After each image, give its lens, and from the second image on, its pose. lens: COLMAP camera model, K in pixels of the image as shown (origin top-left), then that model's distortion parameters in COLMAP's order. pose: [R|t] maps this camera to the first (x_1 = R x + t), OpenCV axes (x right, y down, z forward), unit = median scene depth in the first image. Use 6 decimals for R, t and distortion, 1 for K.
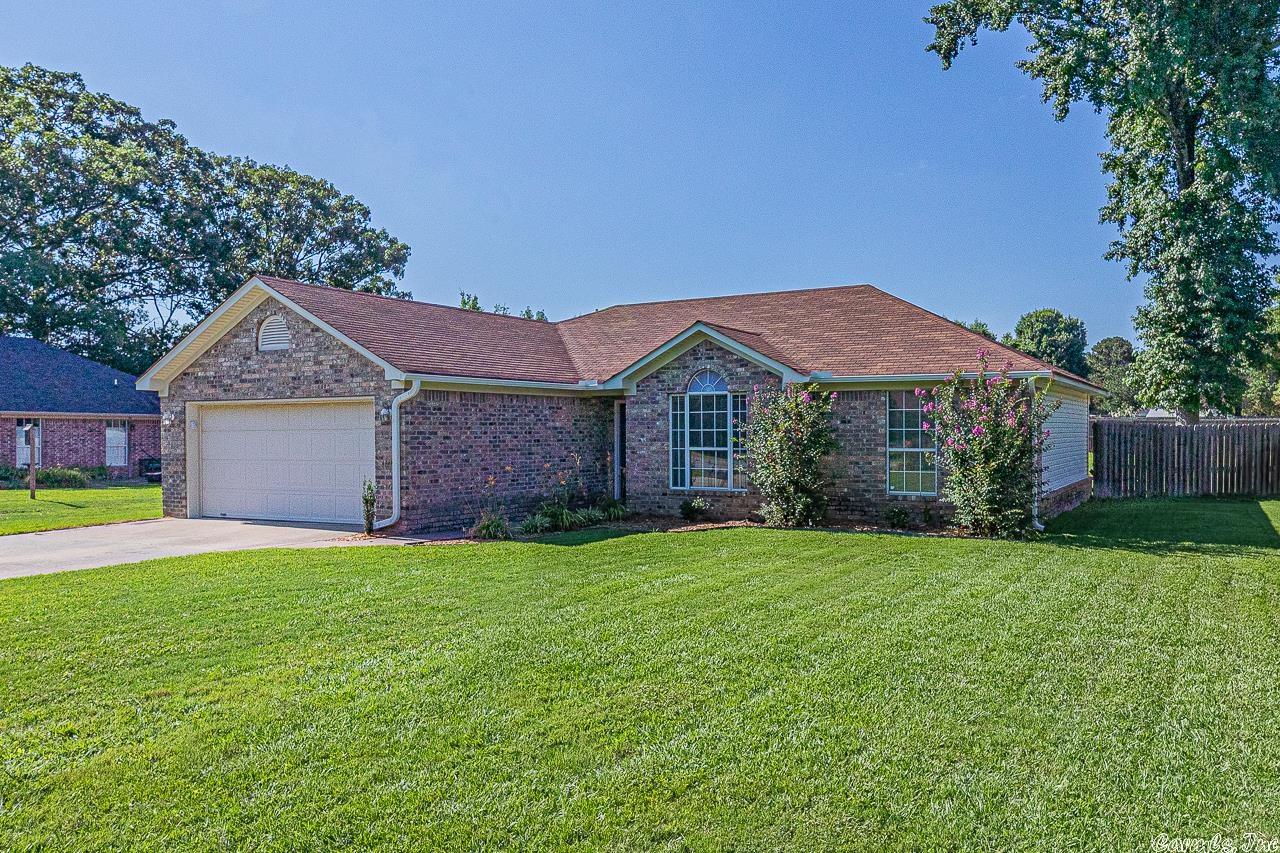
lens RADIAL K [[514.1, 0, 640.0], [0, 514.1, 431.6], [0, 0, 1]] dist [0.001139, 0.000094]
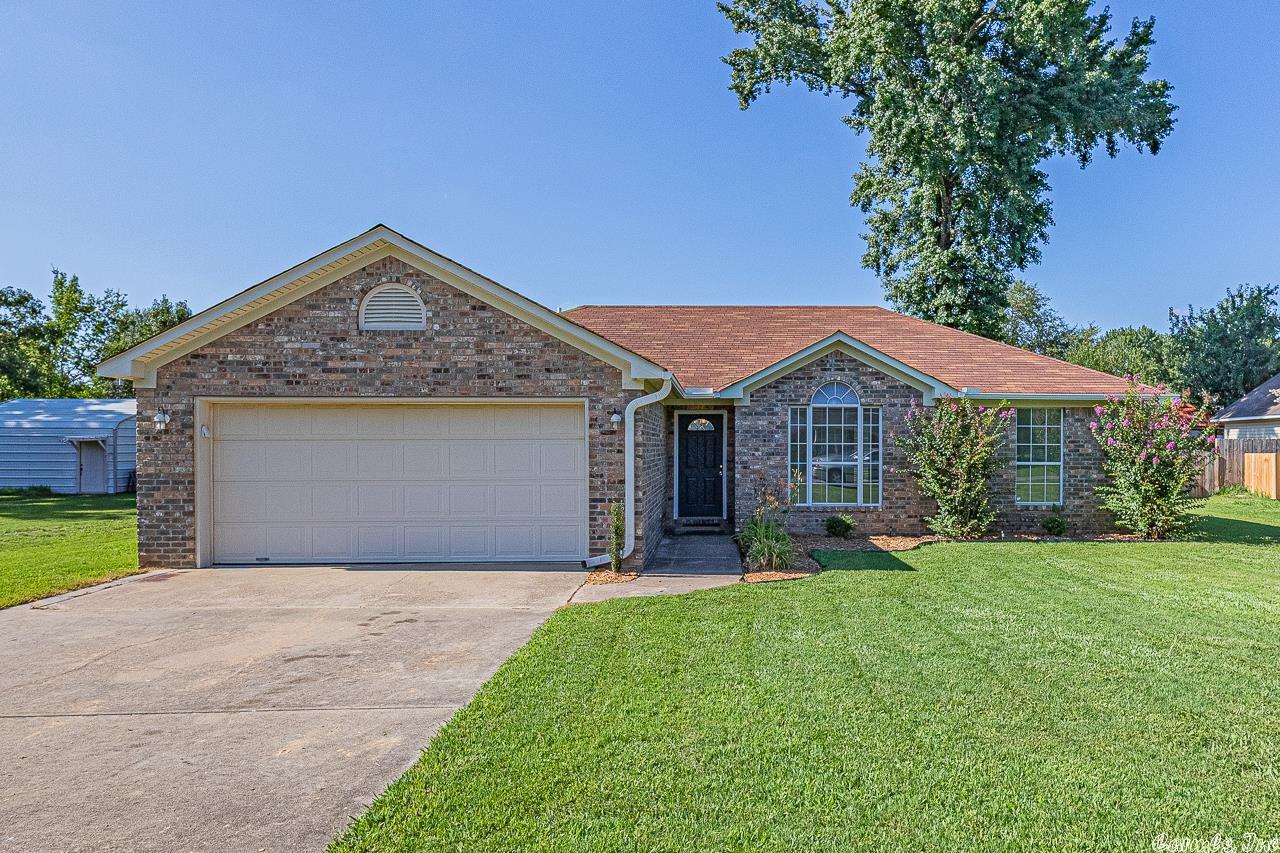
lens RADIAL K [[536.0, 0, 633.8], [0, 536.0, 446.2], [0, 0, 1]] dist [0.003457, 0.000022]
pose [[0.955558, 0.005642, 0.294748, -0.564826], [-0.006244, 0.999980, 0.001101, 0.003171], [-0.294736, -0.002893, 0.955574, 0.157111]]
